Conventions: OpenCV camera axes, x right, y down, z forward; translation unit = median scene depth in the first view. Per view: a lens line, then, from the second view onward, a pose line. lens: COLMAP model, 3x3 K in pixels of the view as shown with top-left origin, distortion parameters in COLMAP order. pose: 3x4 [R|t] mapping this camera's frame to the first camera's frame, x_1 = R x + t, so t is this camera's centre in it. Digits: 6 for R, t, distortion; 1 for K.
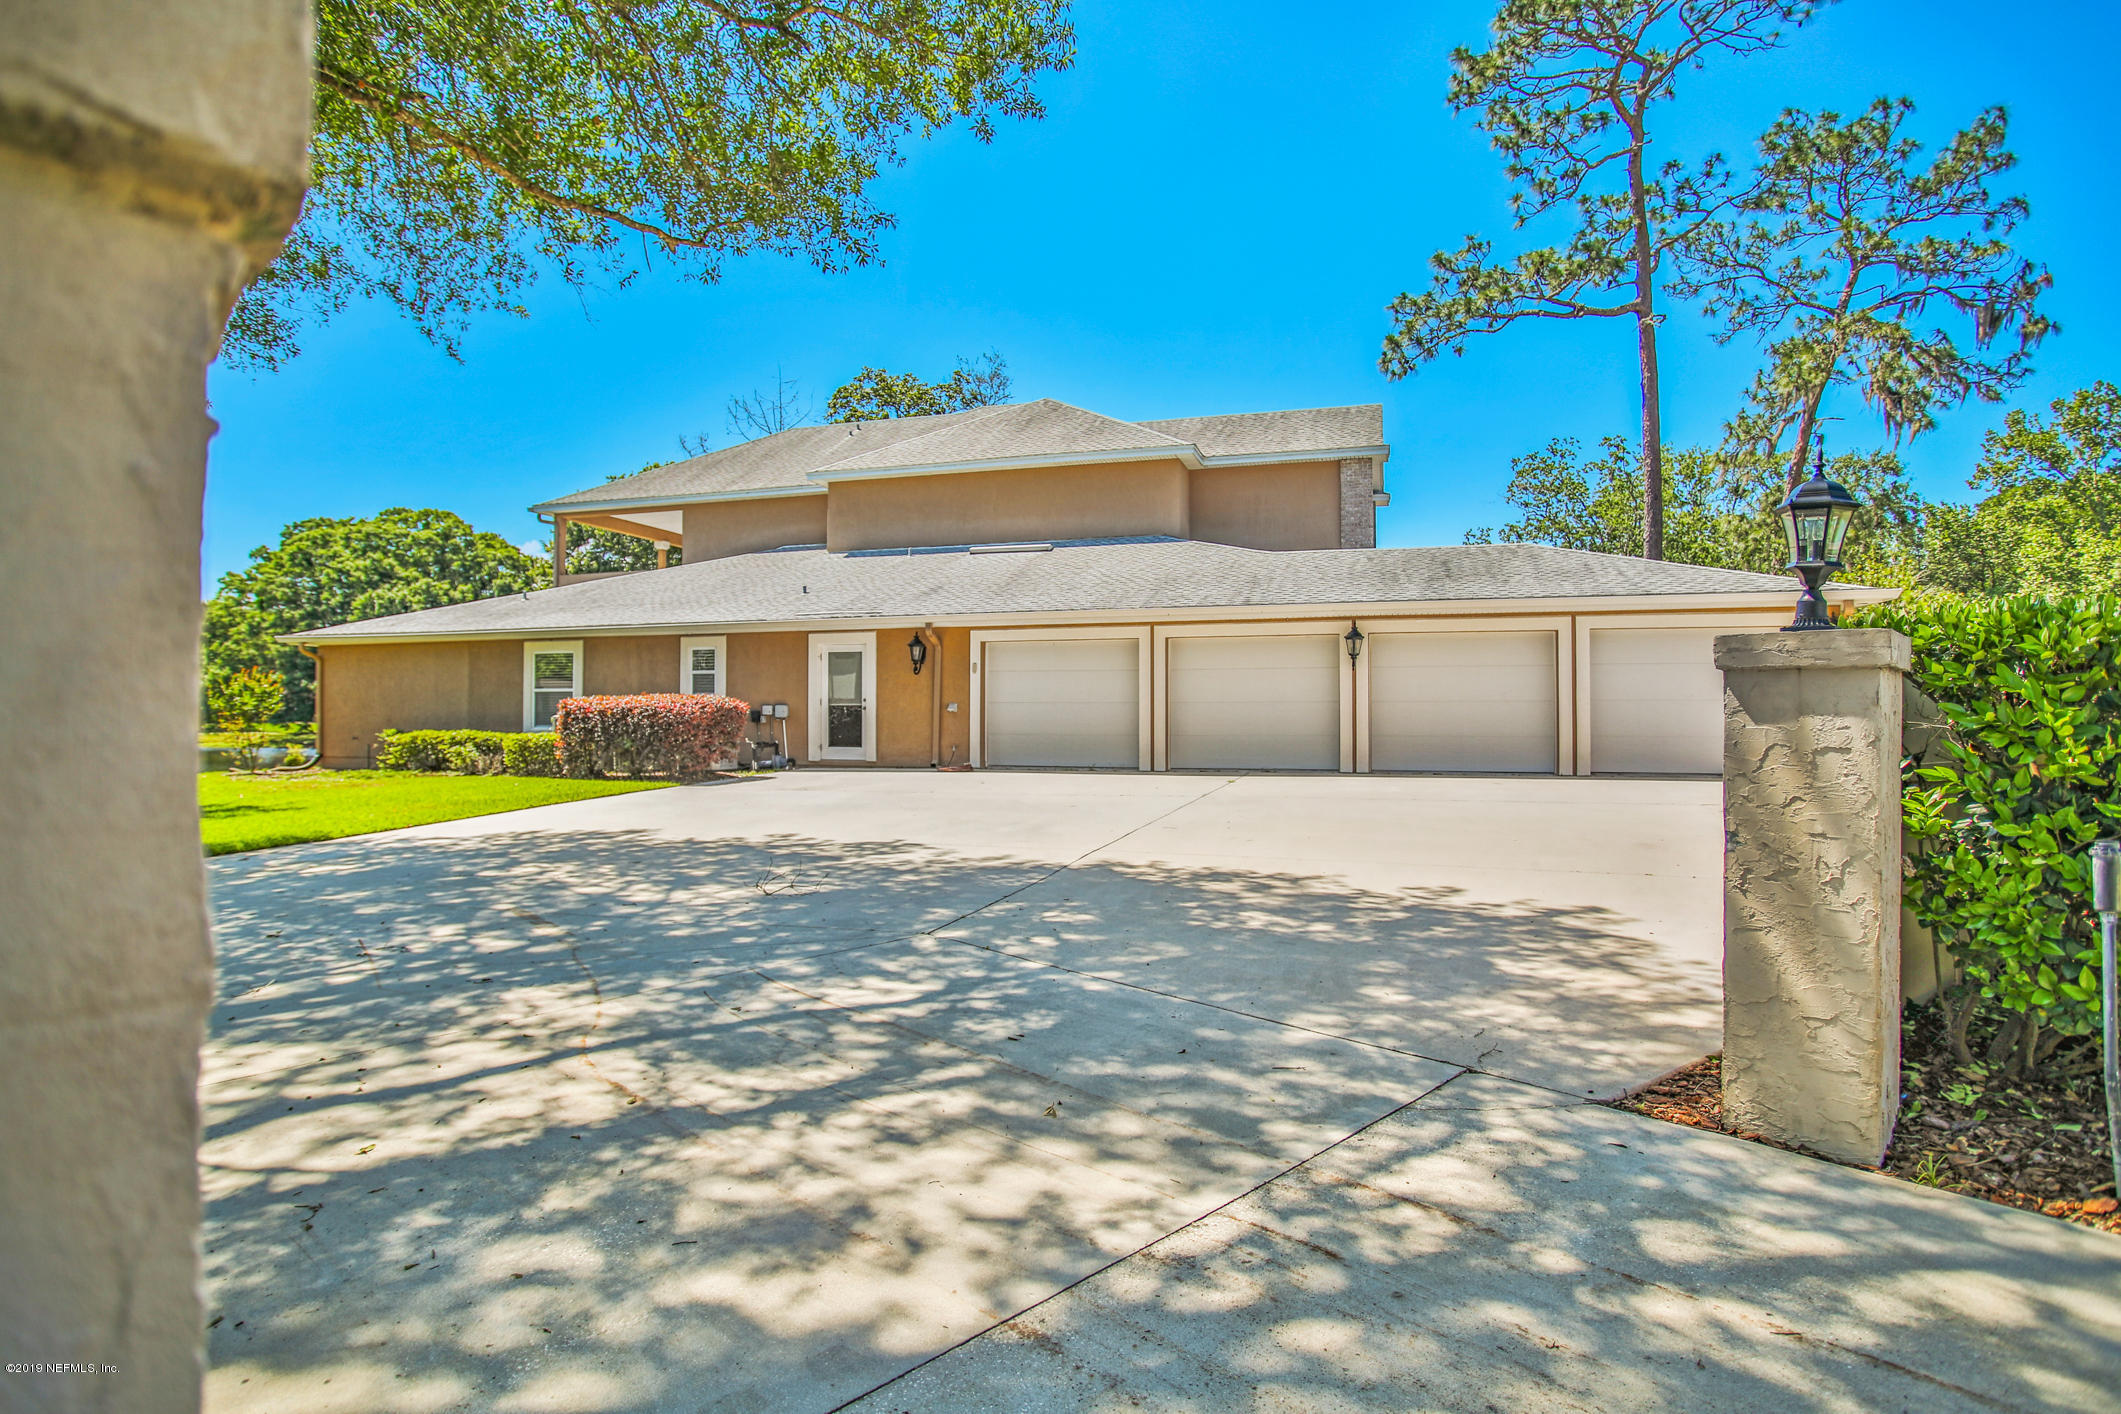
lens RADIAL K [[1084.5, 0, 1049.9], [0, 1084.5, 711.7], [0, 0, 1]] dist [-0.027698, 0.000571]
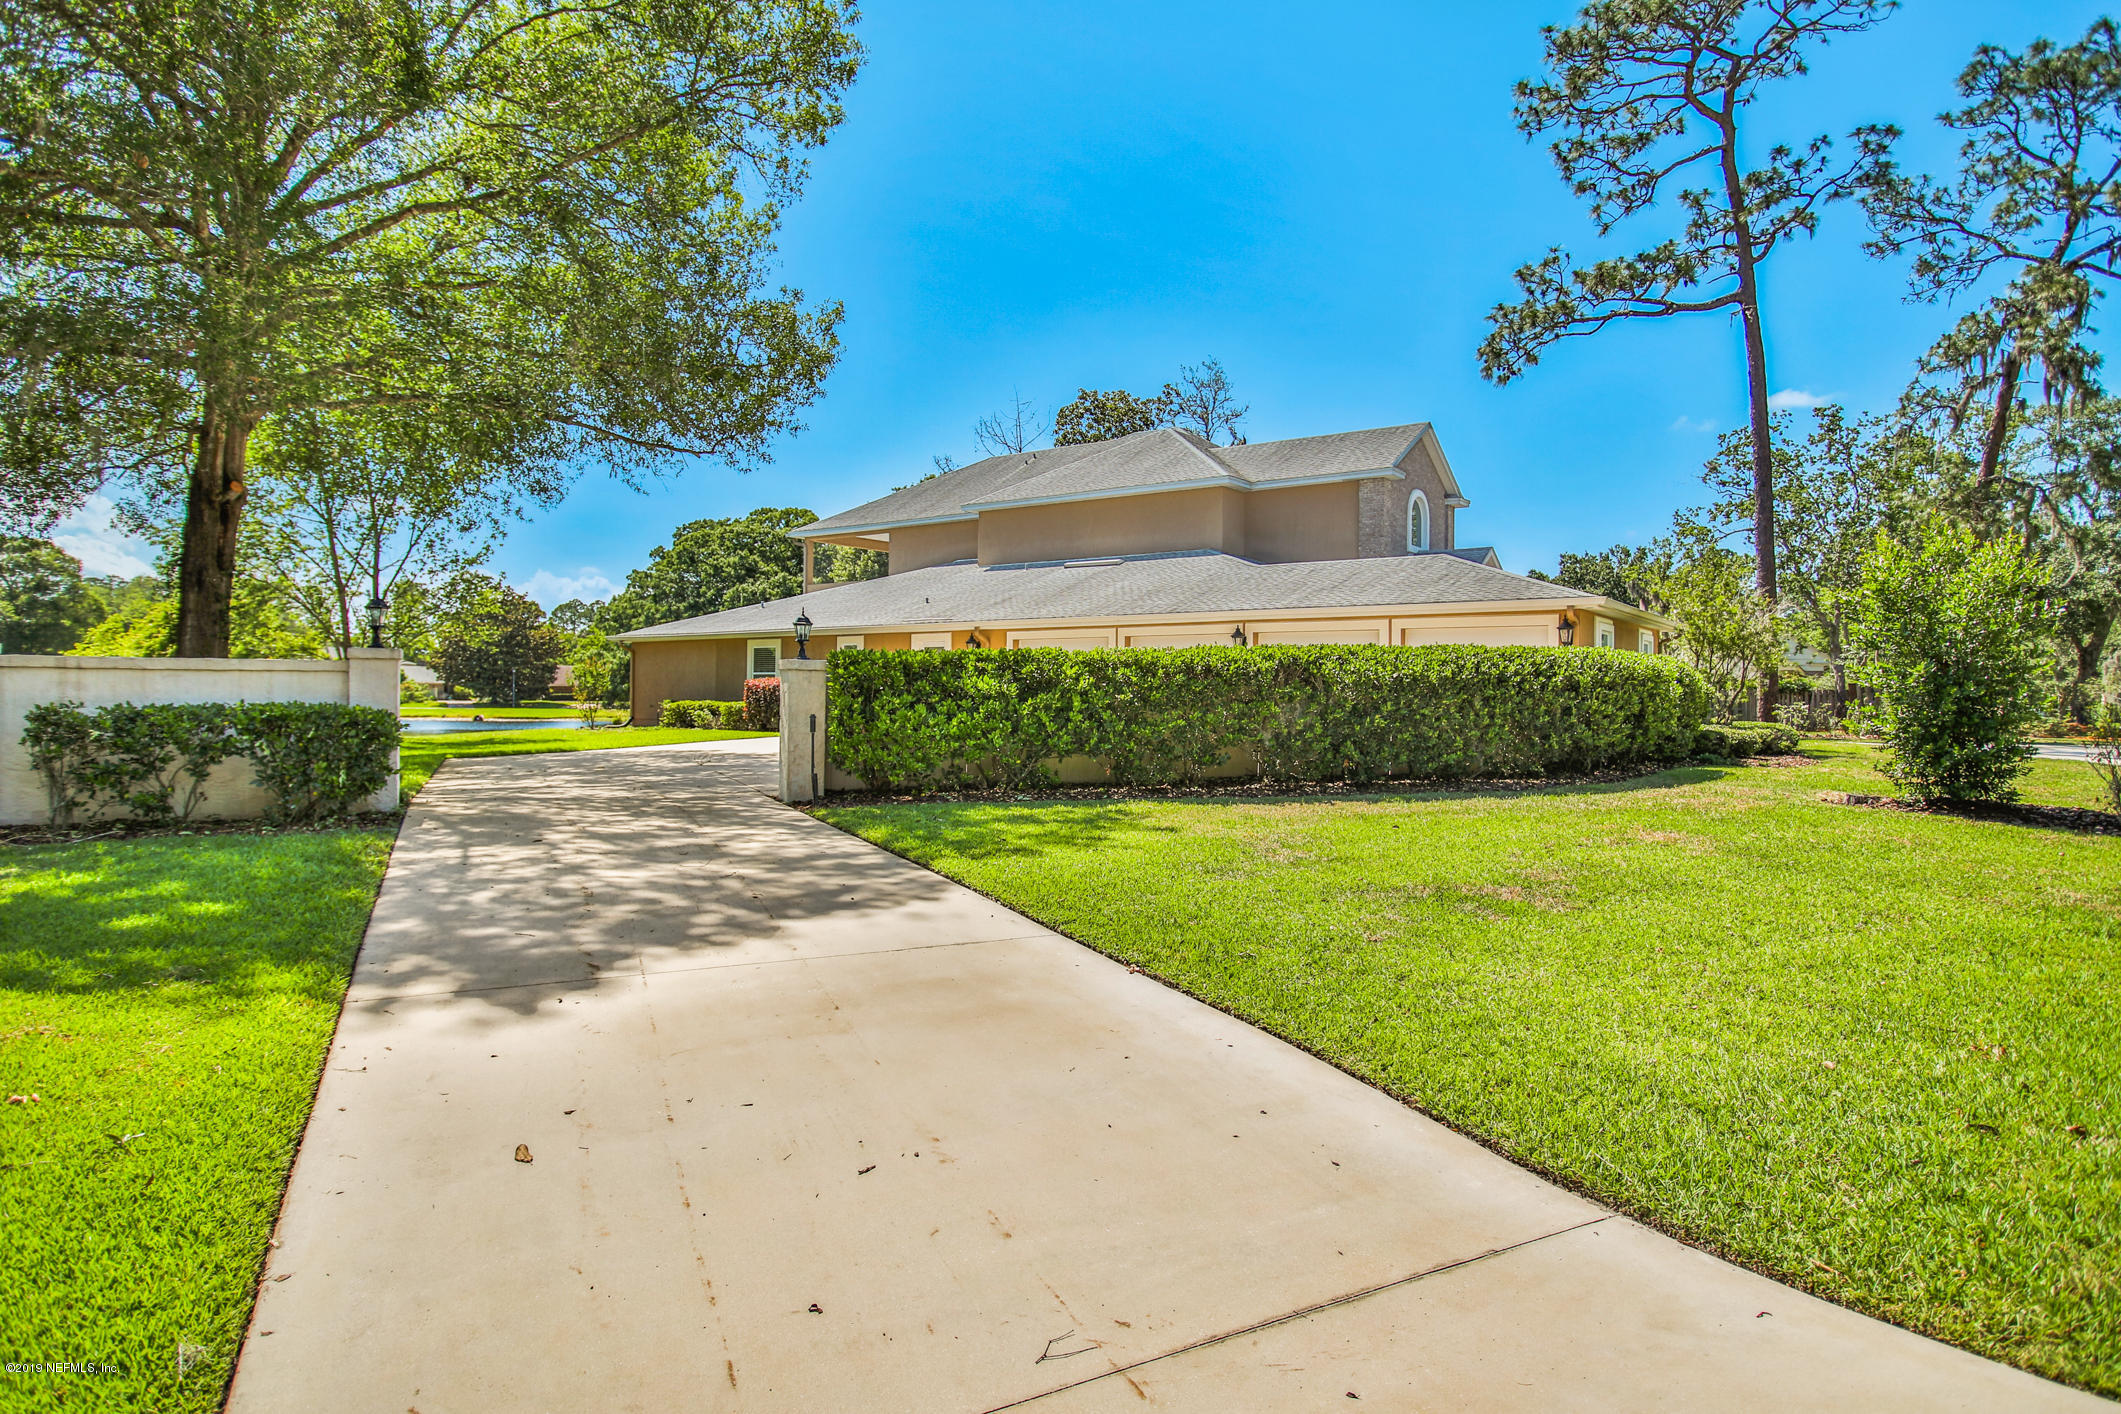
lens RADIAL K [[1232.6, 0, 1060.8], [0, 1232.6, 705.2], [0, 0, 1]] dist [-0.009683, -0.001149]
pose [[0.942482, 0.012036, -0.334041, 0.118660], [-0.010445, 0.999924, 0.006557, 0.001943], [0.334095, -0.002690, 0.942536, -0.106615]]
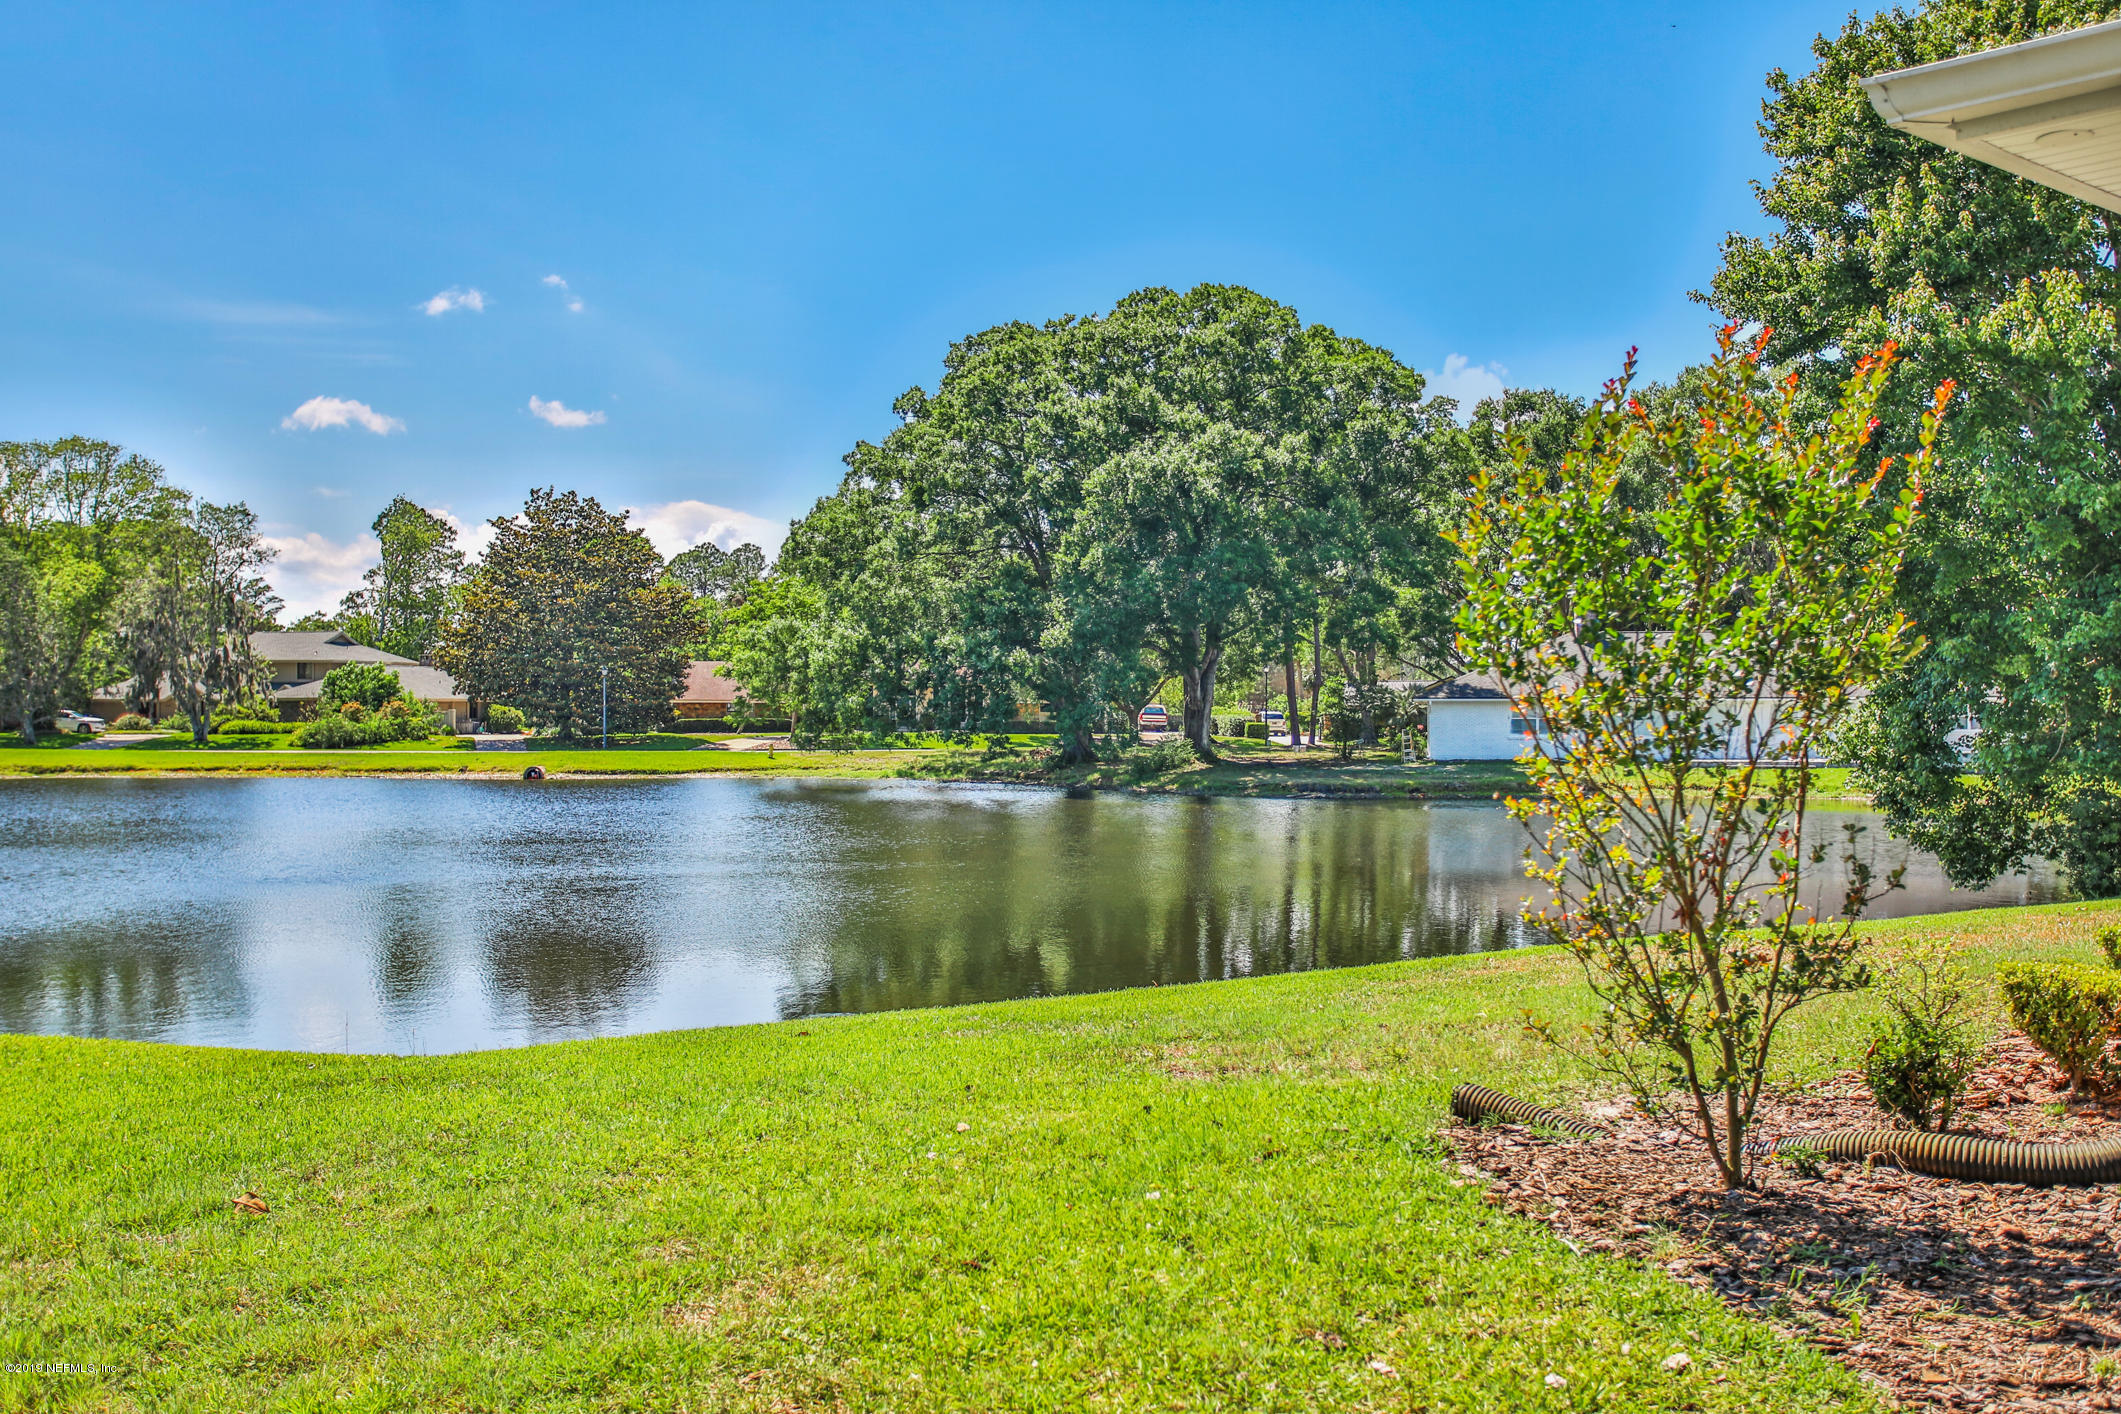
lens RADIAL K [[2078.2, 0, 1061.4], [0, 2078.2, 709.1], [0, 0, 1]] dist [0.112402, 0.000000]
pose [[0.859024, 0.000514, -0.511936, -0.182495], [-0.002960, 0.999988, -0.003963, 0.002571], [0.511927, 0.004920, 0.859015, 0.197827]]
